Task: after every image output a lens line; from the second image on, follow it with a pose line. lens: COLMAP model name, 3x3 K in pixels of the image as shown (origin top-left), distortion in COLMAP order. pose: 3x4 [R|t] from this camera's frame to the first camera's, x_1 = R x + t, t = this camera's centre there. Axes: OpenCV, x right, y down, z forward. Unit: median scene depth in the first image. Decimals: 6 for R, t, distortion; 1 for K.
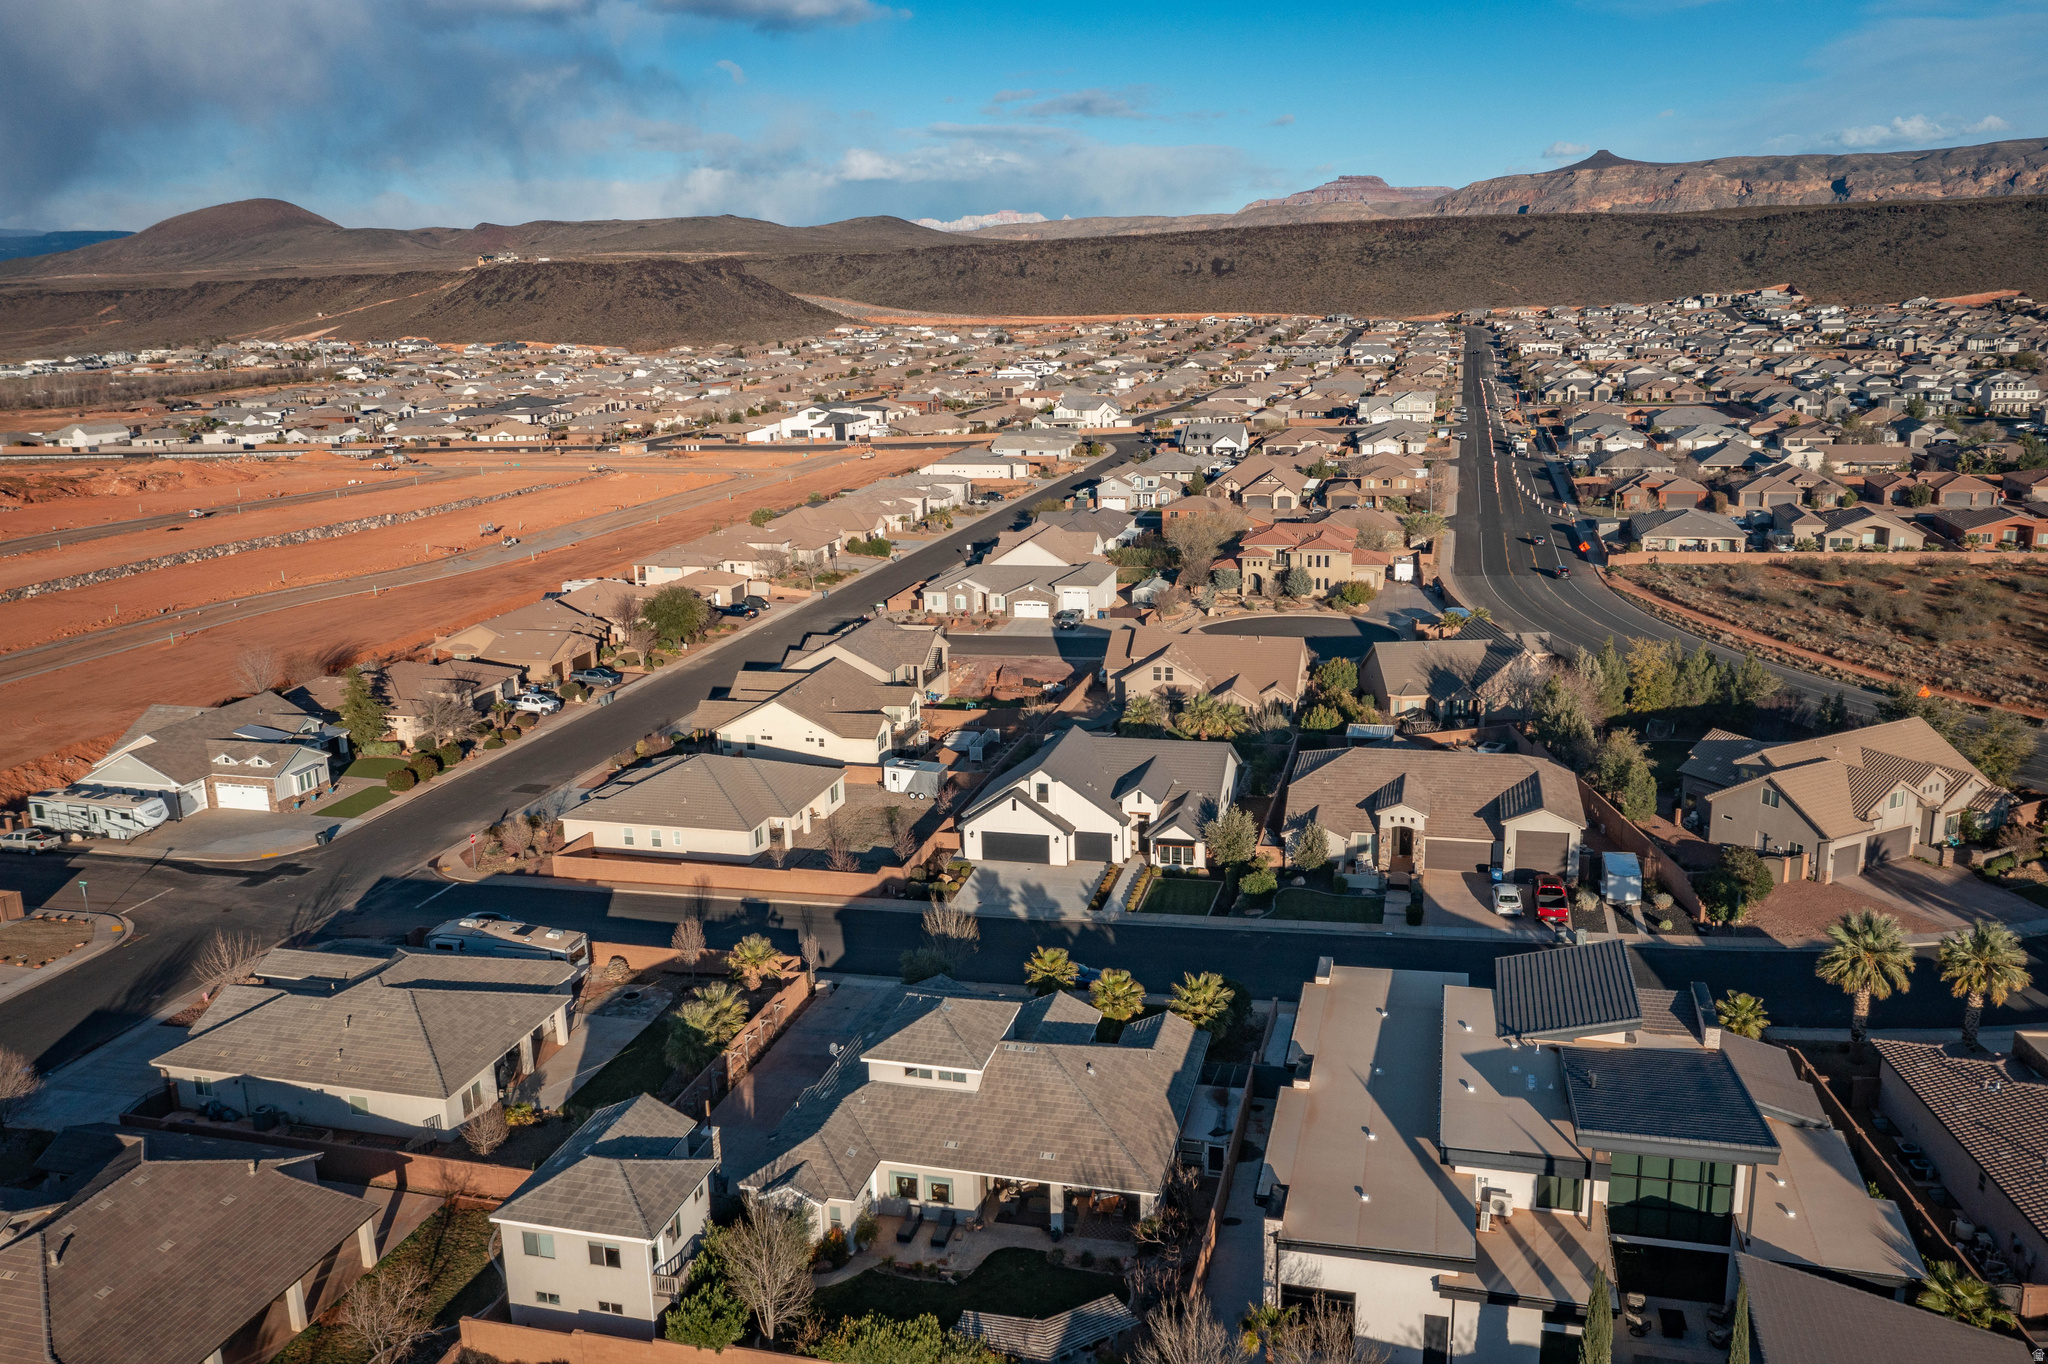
lens RADIAL K [[1623.8, 0, 1030.6], [0, 1623.8, 670.2], [0, 0, 1]] dist [-0.007704, -0.004339]
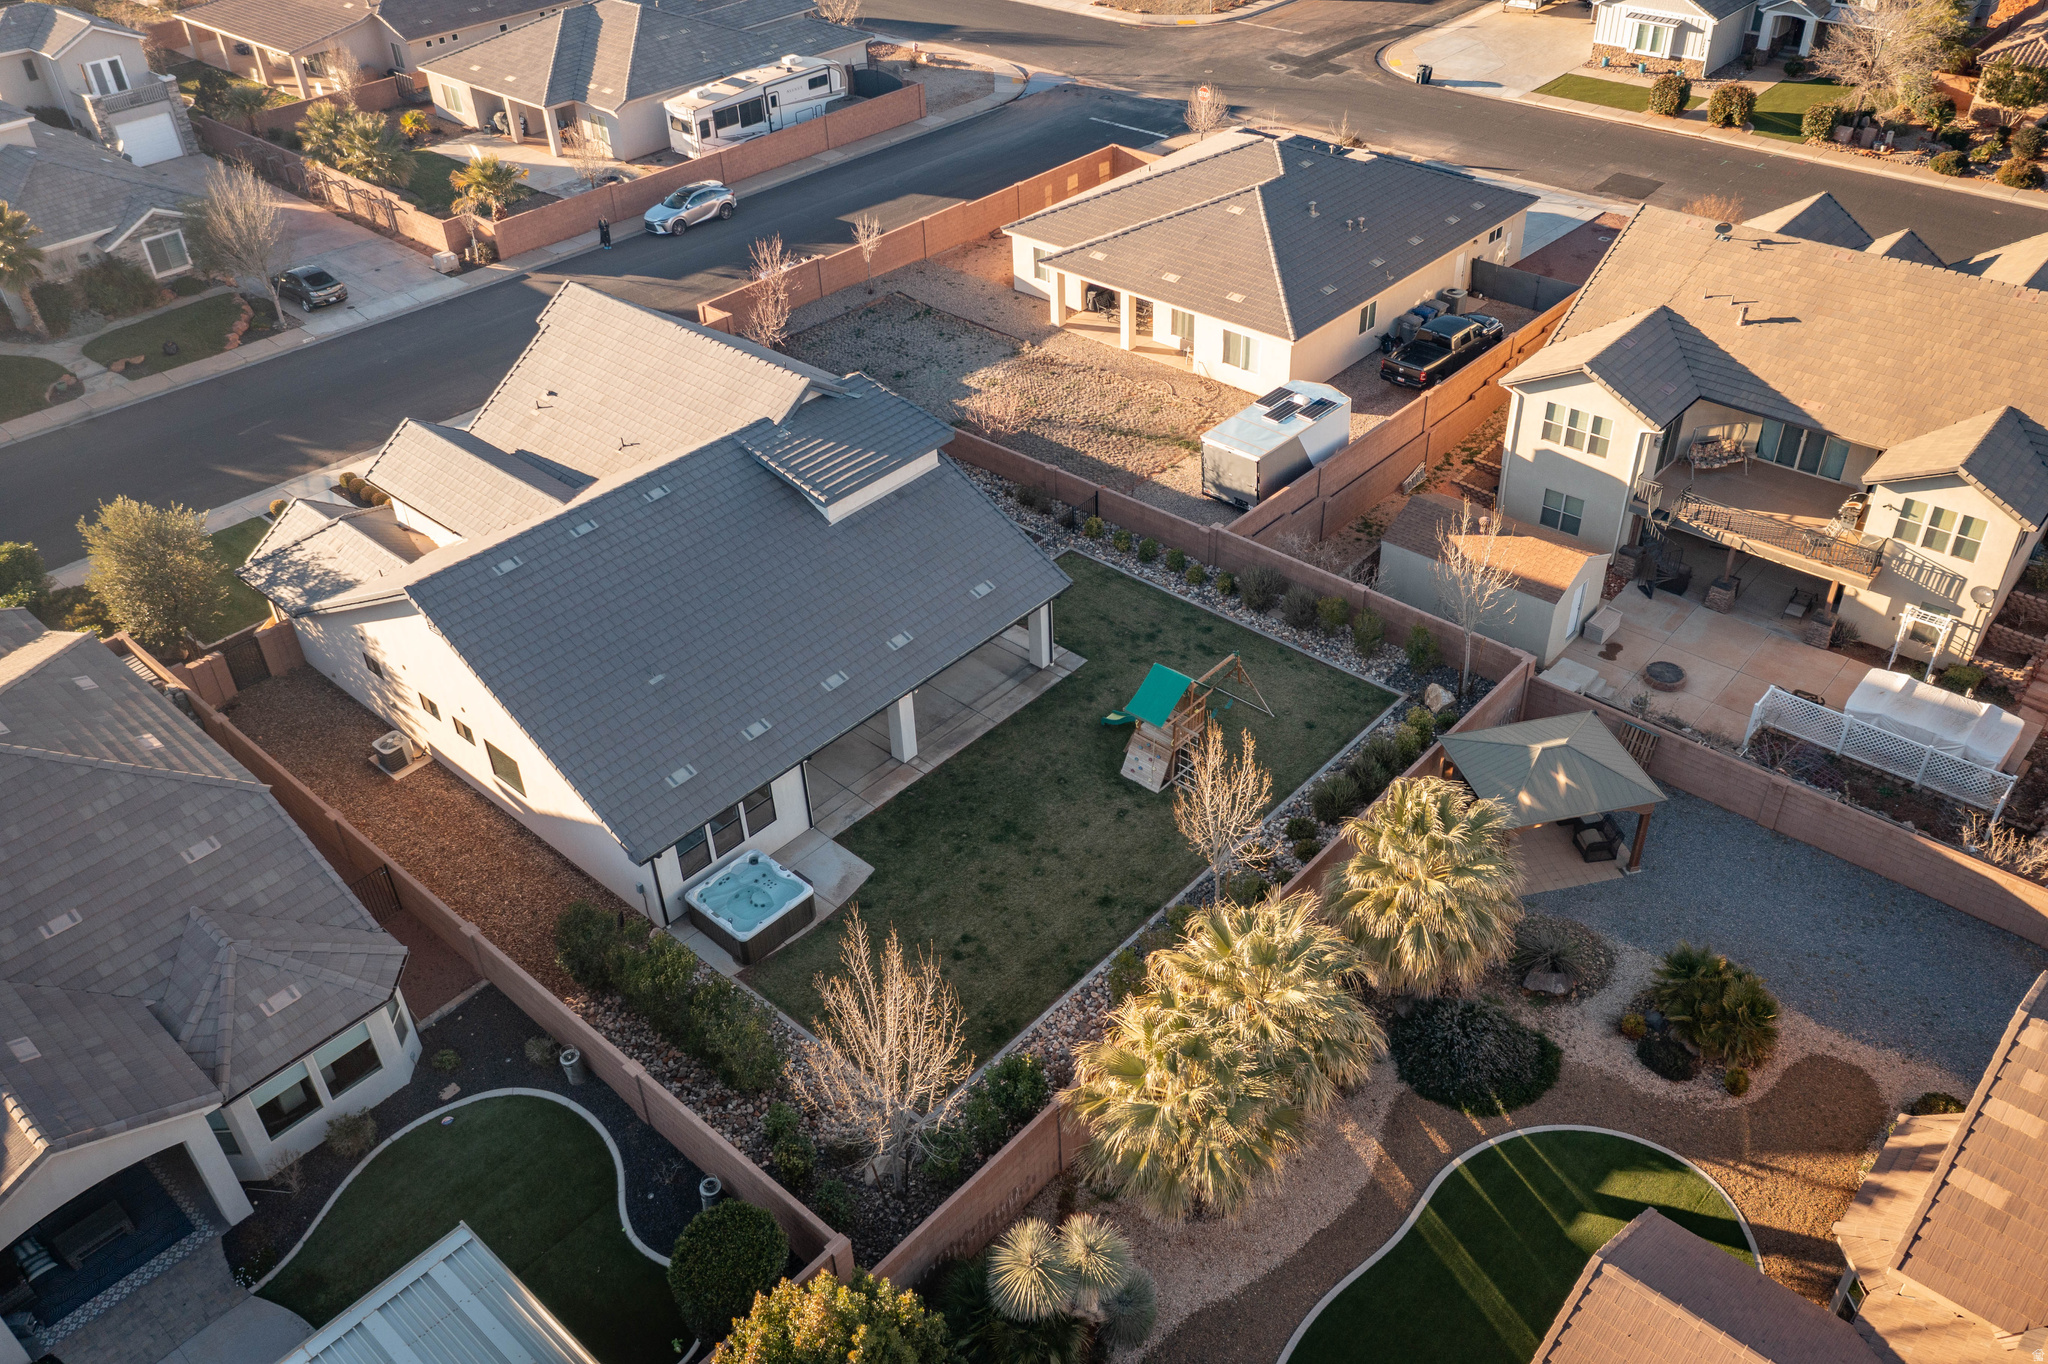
lens RADIAL K [[1600.5, 0, 1024.0], [0, 1600.5, 682.0], [0, 0, 1]] dist [-0.006055, 0.001514]
pose [[-0.461860, 0.558403, -0.689109, 0.119896], [-0.163698, 0.709927, 0.684987, -0.069476], [0.871716, 0.429174, -0.236477, 0.498105]]
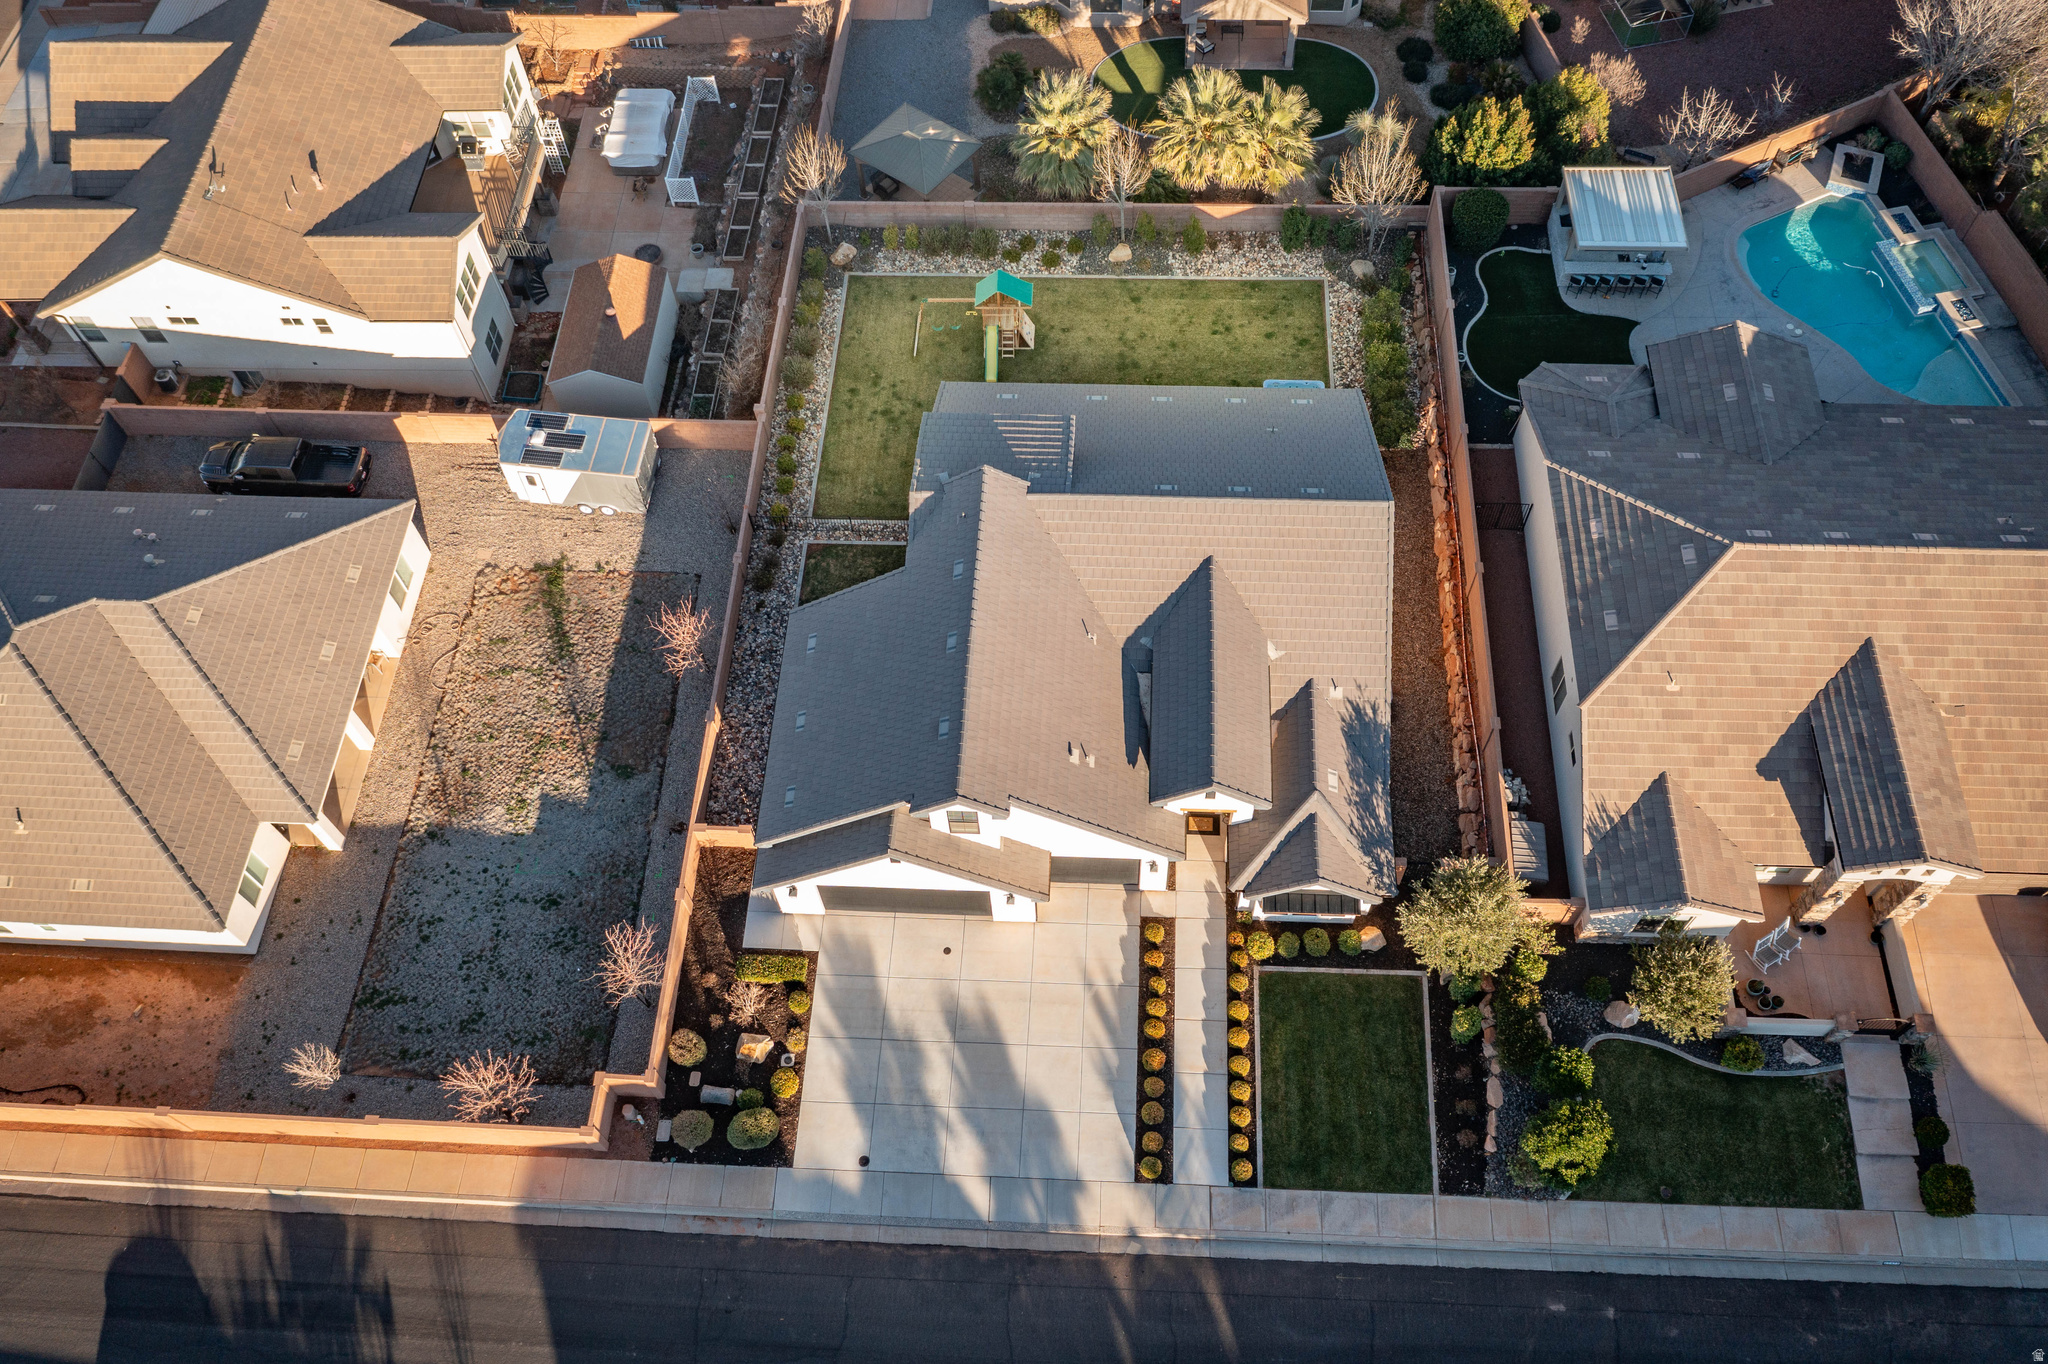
lens RADIAL K [[1623.8, 0, 1030.6], [0, 1623.8, 670.2], [0, 0, 1]] dist [-0.007704, -0.004339]
pose [[0.979154, -0.179016, 0.095975, -0.003133], [0.058616, 0.701431, 0.710323, -0.087912], [-0.194479, -0.689890, 0.697302, 0.302589]]
